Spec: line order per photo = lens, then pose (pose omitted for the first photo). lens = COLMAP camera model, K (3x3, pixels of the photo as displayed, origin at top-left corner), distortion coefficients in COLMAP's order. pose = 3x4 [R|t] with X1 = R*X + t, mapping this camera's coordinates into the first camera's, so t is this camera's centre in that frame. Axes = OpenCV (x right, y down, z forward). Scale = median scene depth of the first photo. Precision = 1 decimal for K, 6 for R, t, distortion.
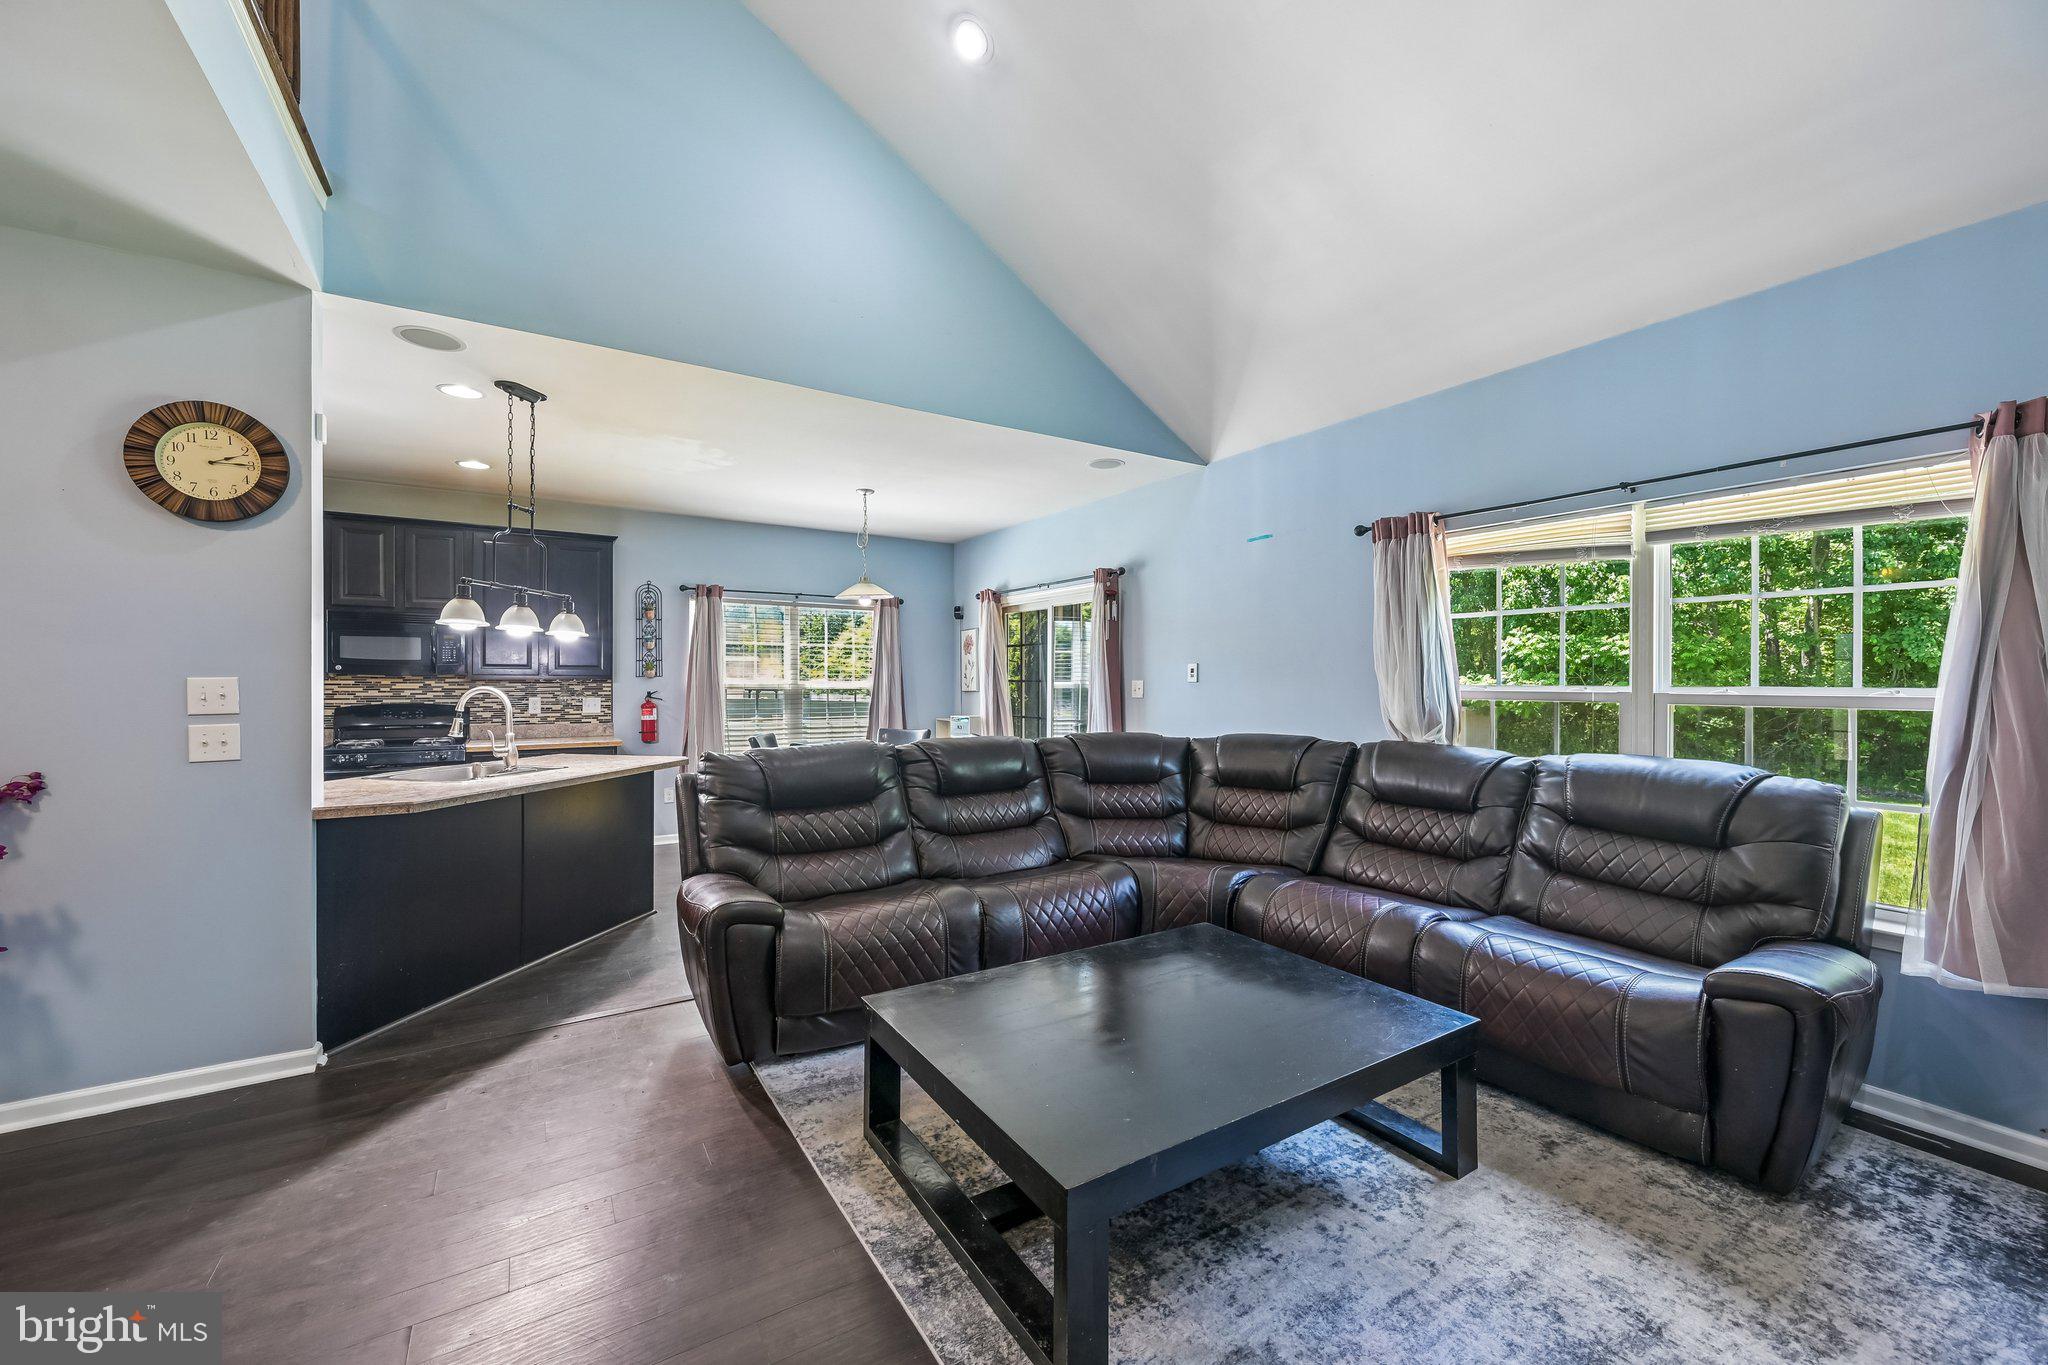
lens RADIAL K [[806.9, 0, 1014.3], [0, 806.9, 678.1], [0, 0, 1]] dist [0.001131, 0.000081]
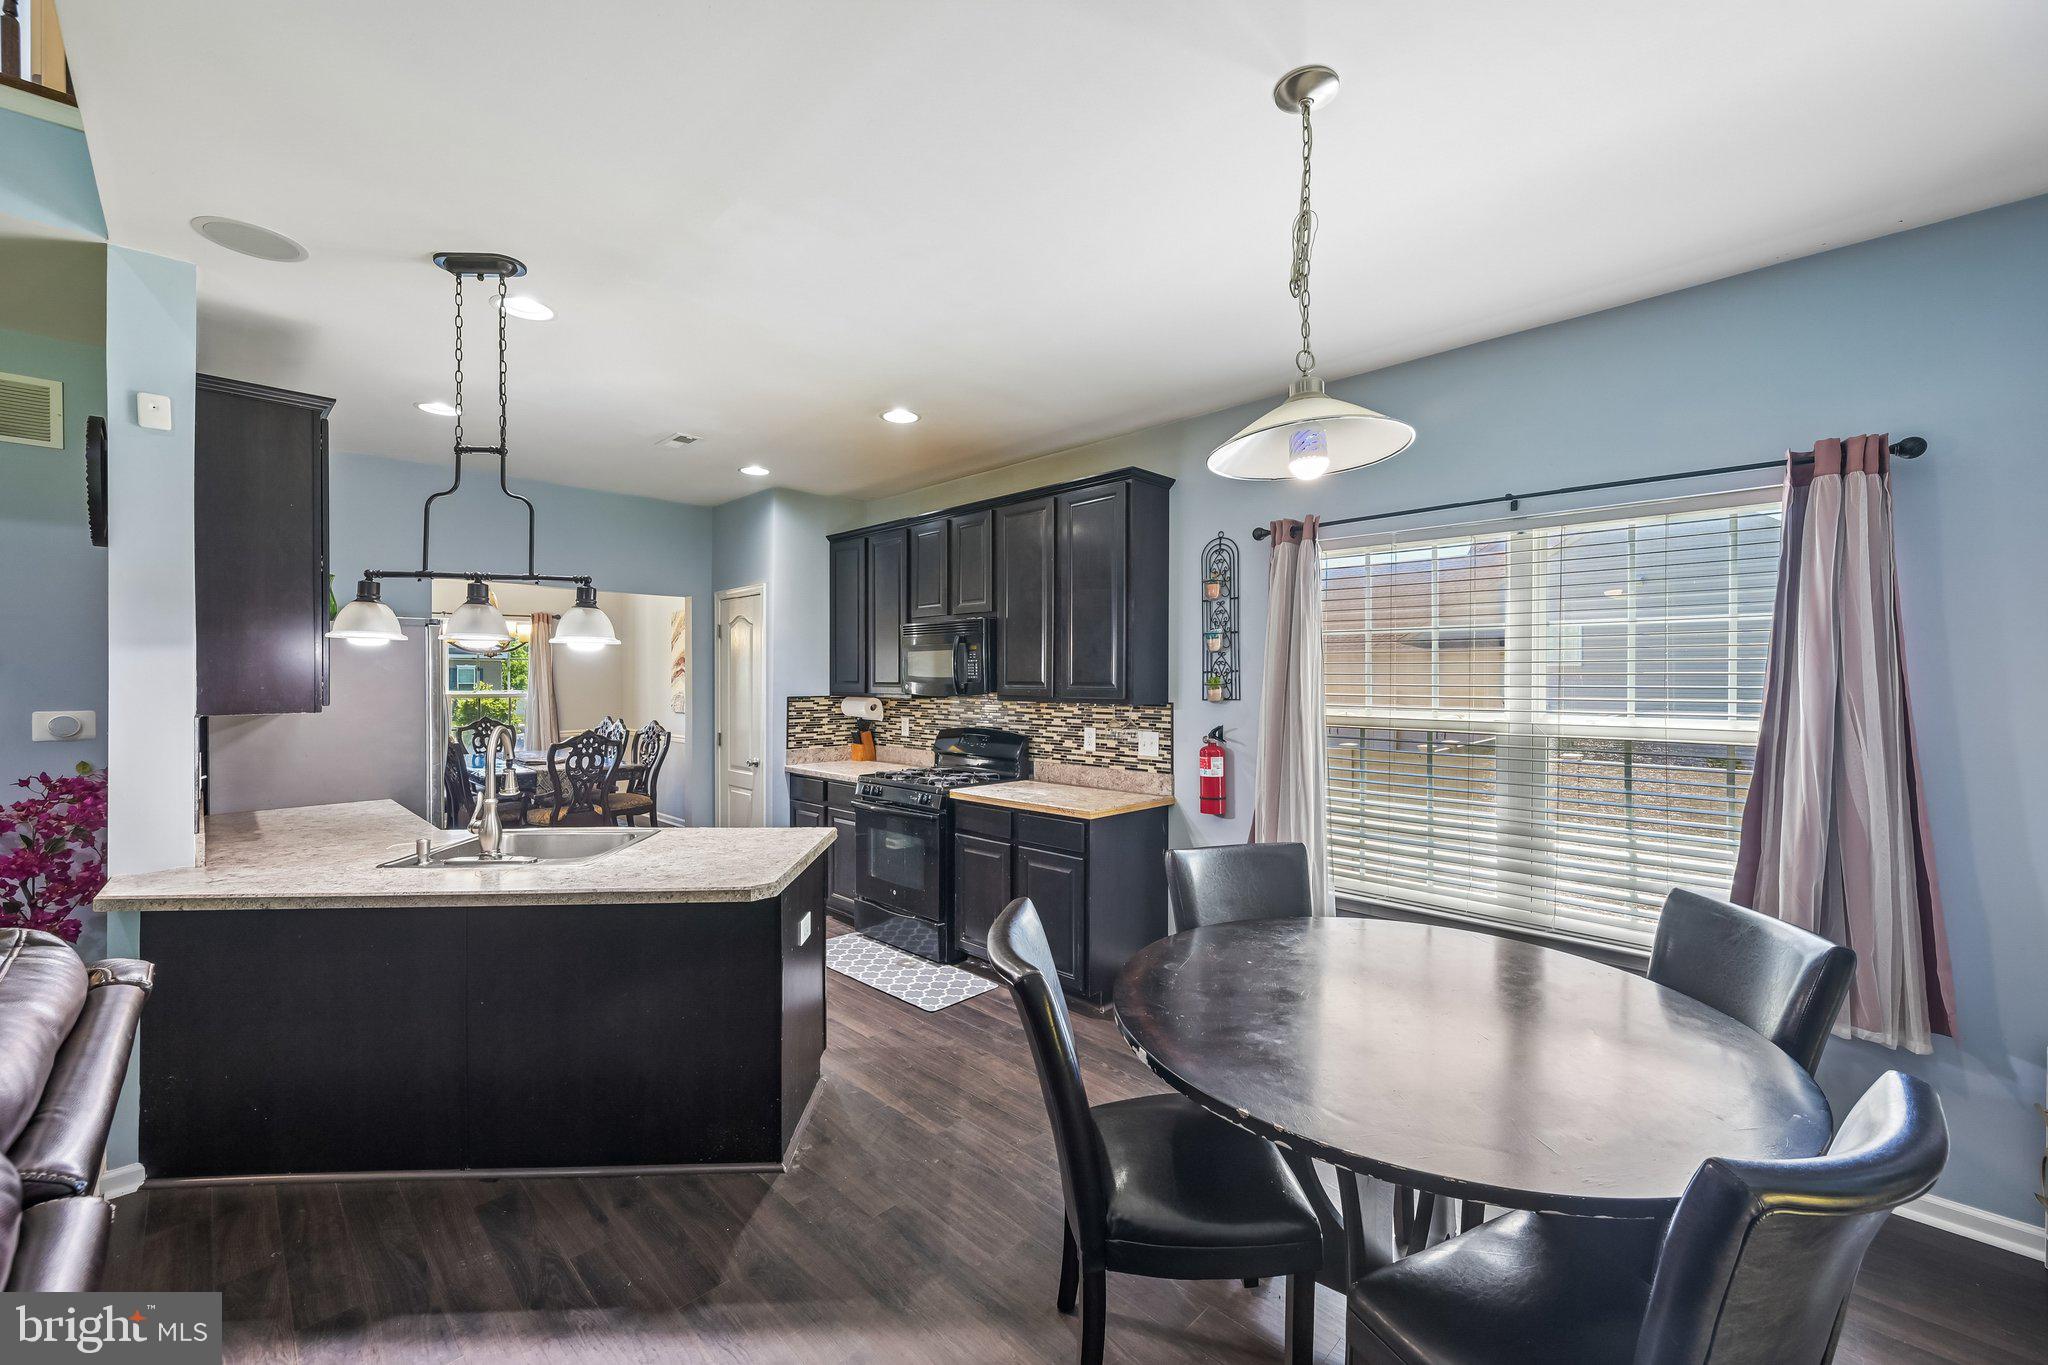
lens RADIAL K [[806.9, 0, 1043.3], [0, 806.9, 689.2], [0, 0, 1]] dist [0.001131, 0.000081]
pose [[0.249461, 0.009423, -0.968339, 0.099509], [0.002058, 0.999945, 0.010260, -0.022763], [0.968383, -0.004553, 0.249428, 1.073666]]
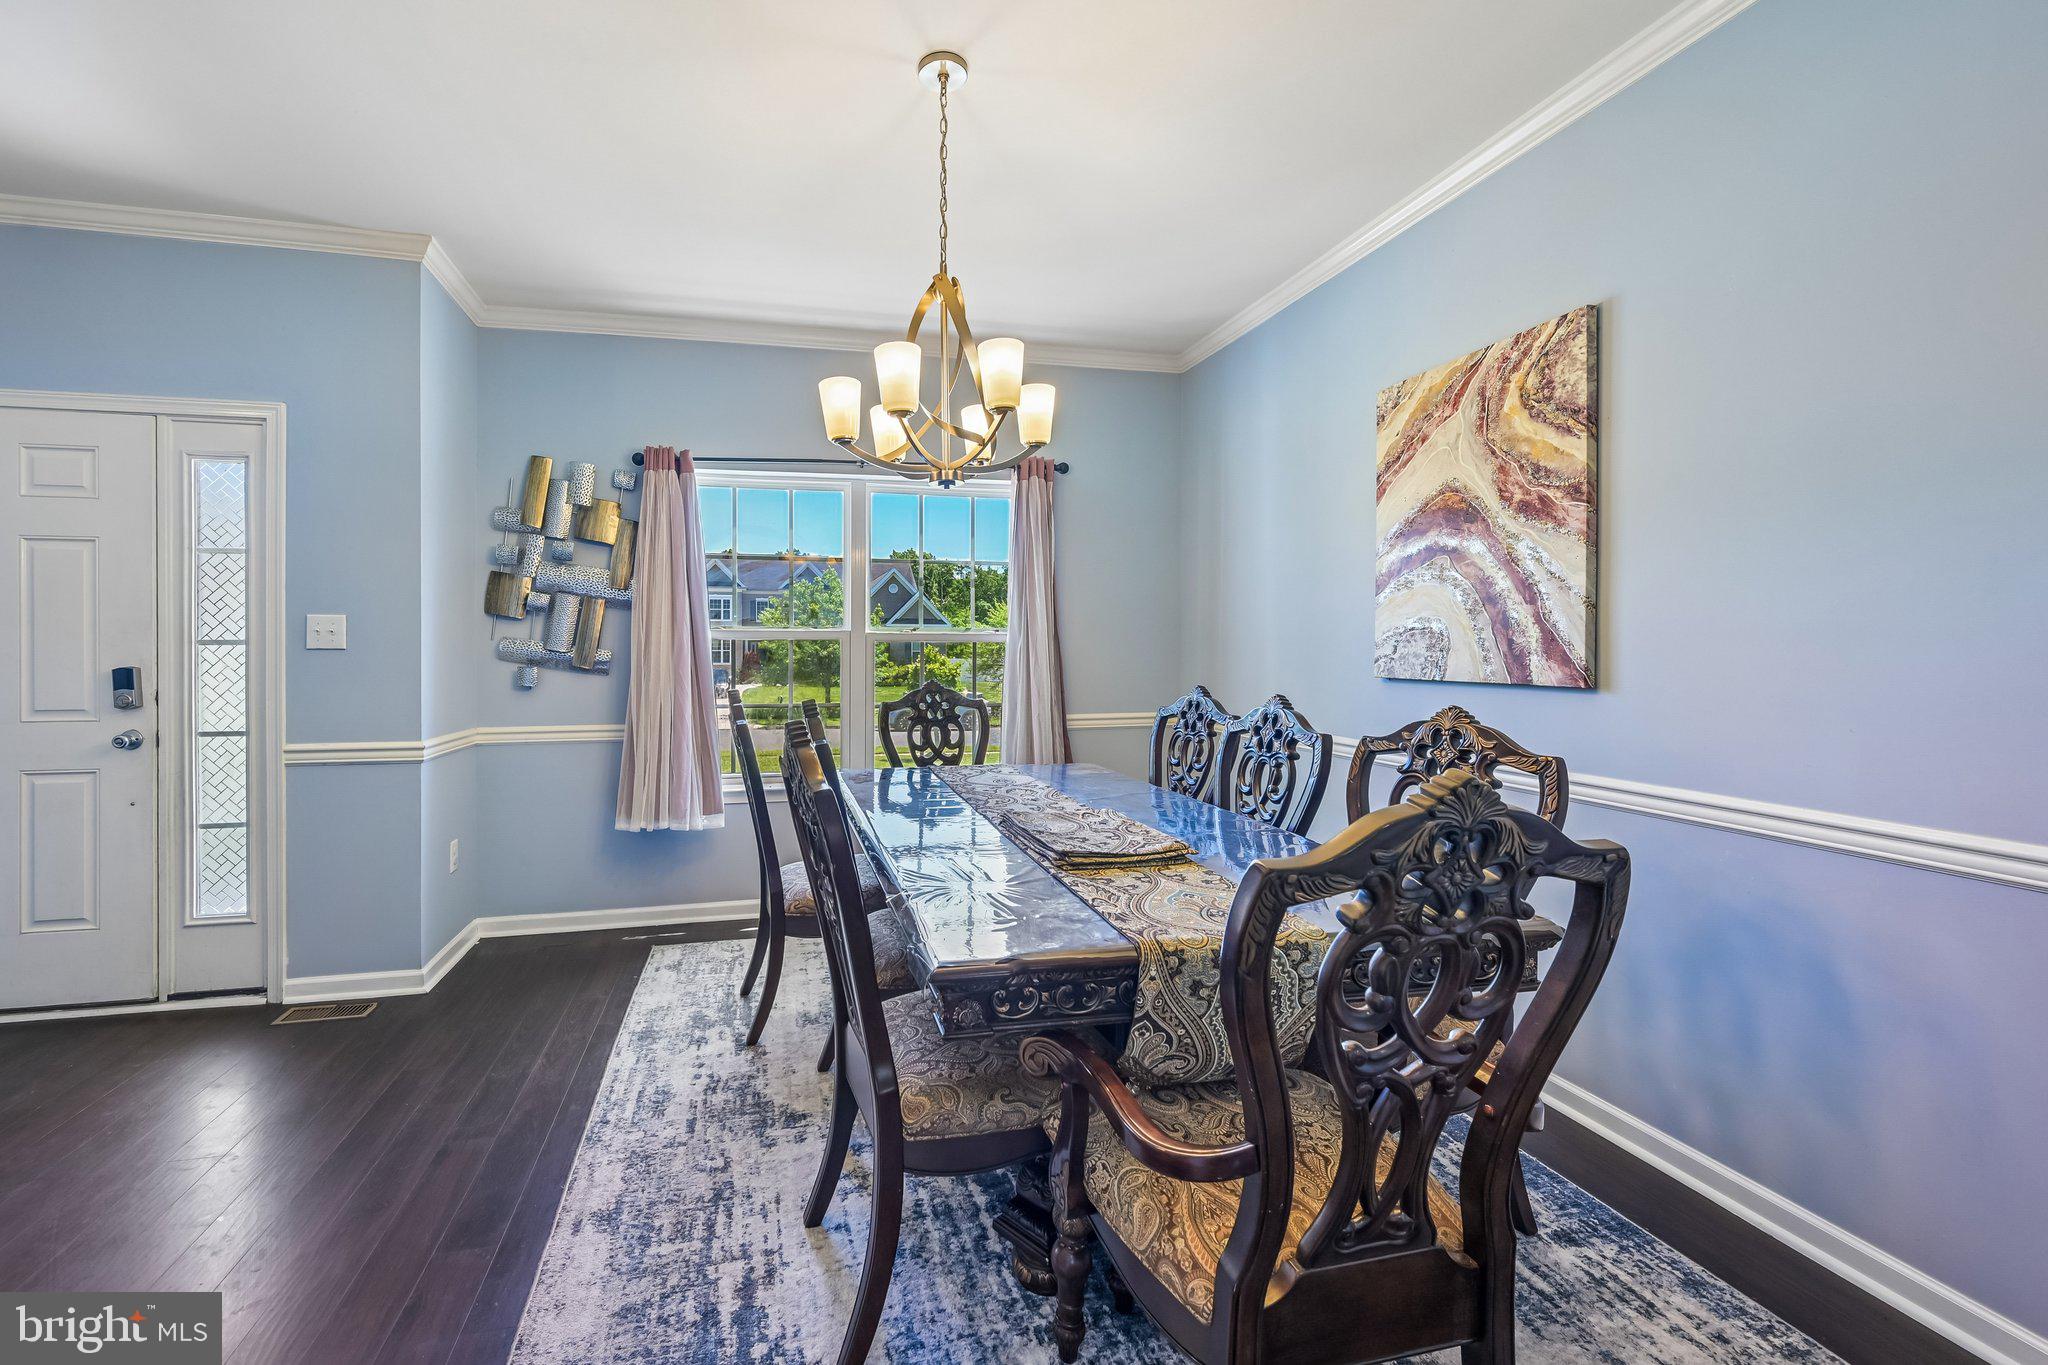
lens RADIAL K [[806.9, 0, 1019.3], [0, 806.9, 657.3], [0, 0, 1]] dist [0.001131, 0.000081]
pose [[-0.311177, -0.007864, -0.950319, -1.177184], [-0.002690, 0.999969, -0.007394, 0.034730], [0.950348, 0.000255, -0.311189, 0.664795]]
